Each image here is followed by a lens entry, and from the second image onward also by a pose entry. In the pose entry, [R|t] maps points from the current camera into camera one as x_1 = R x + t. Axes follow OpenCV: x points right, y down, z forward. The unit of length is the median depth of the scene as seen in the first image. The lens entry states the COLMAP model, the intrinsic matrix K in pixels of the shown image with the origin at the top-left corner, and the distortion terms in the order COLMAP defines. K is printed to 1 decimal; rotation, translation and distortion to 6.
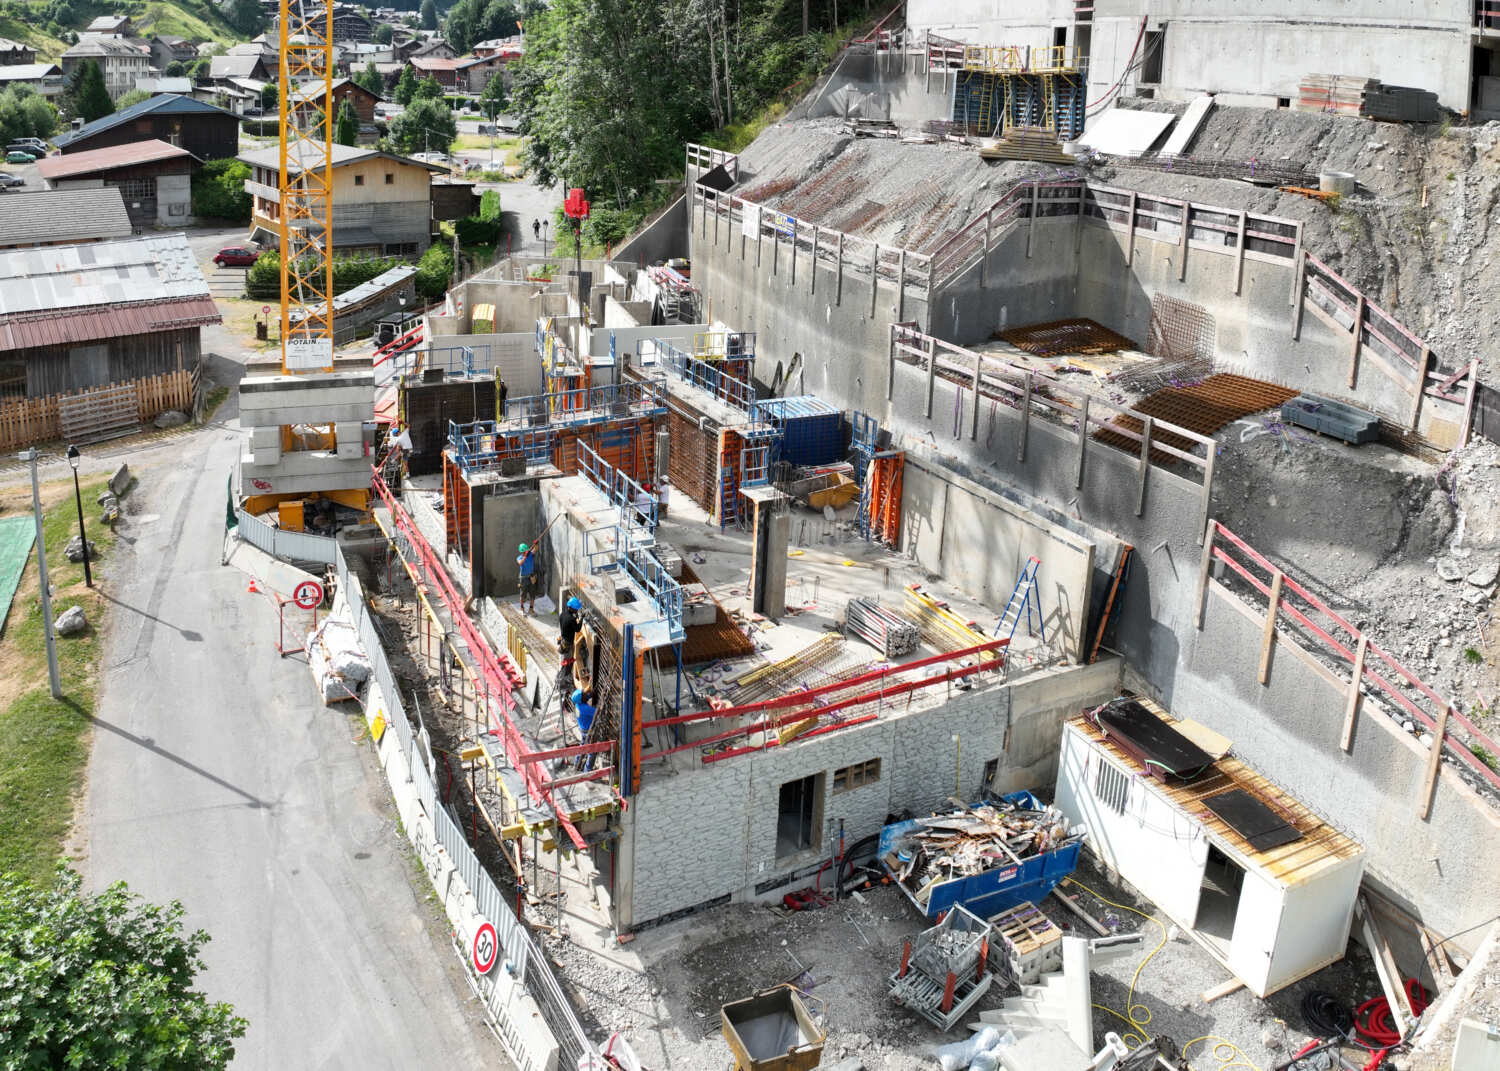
lens RADIAL K [[1065.2, 0, 758.5], [0, 1065.2, 320.6], [0, 0, 1]] dist [-0.079382, 0.007589]
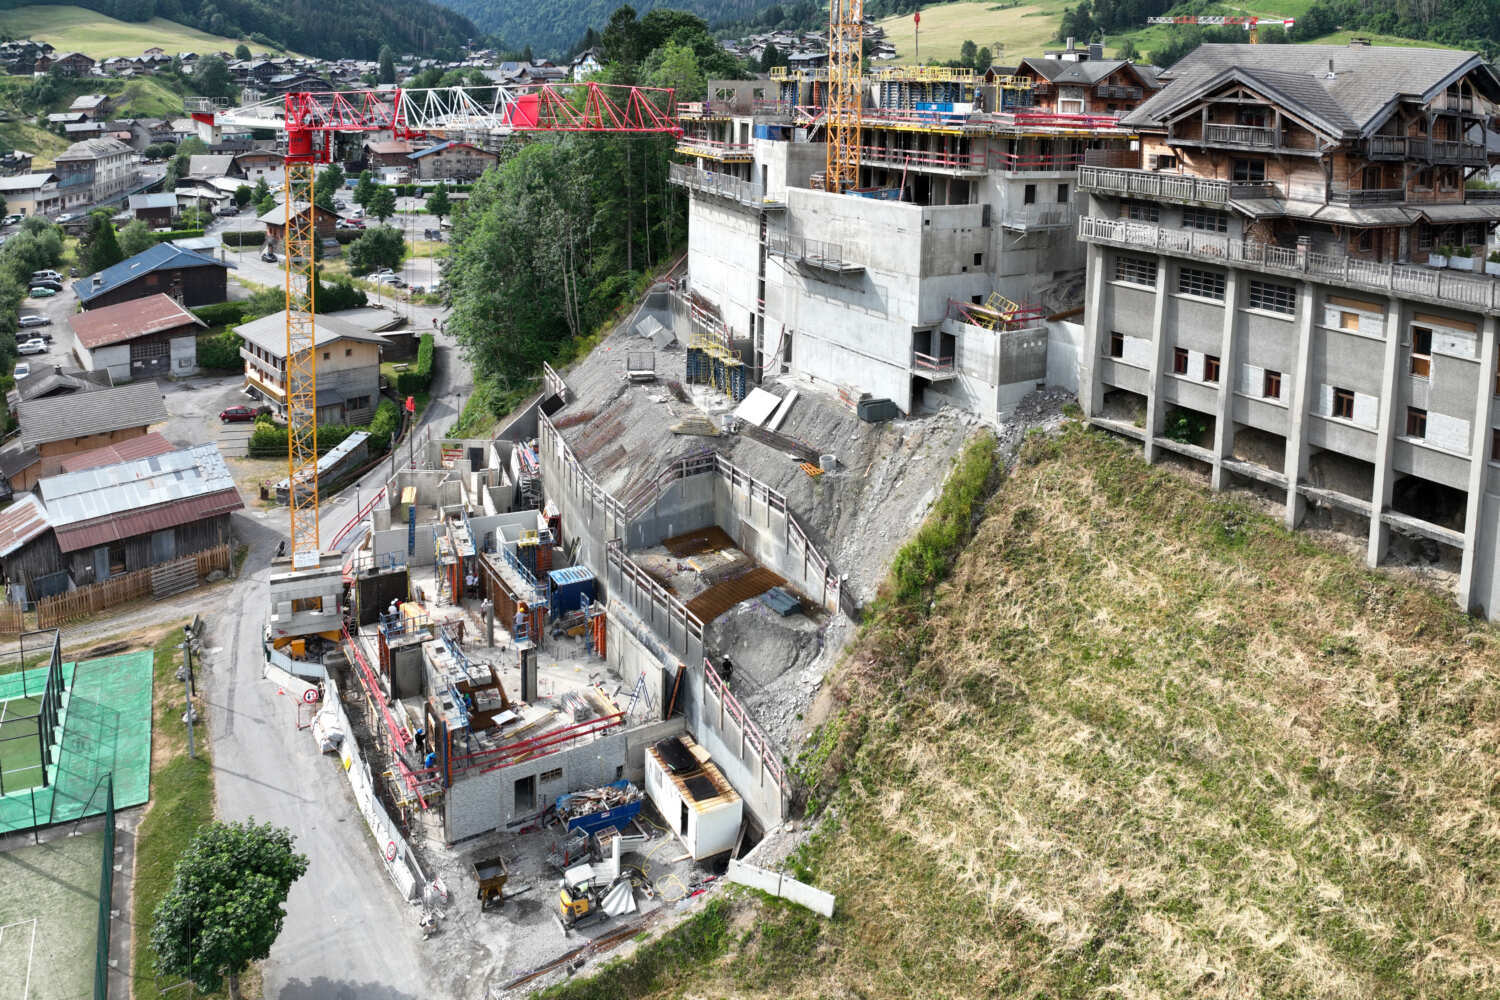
lens RADIAL K [[1072.8, 0, 740.7], [0, 1072.8, 206.9], [0, 0, 1]] dist [-0.068432, 0.001566]
pose [[0.999014, -0.041579, 0.015568, 0.415932], [0.043076, 0.992648, -0.113110, -0.424836], [-0.010751, 0.113670, 0.993460, -1.154176]]
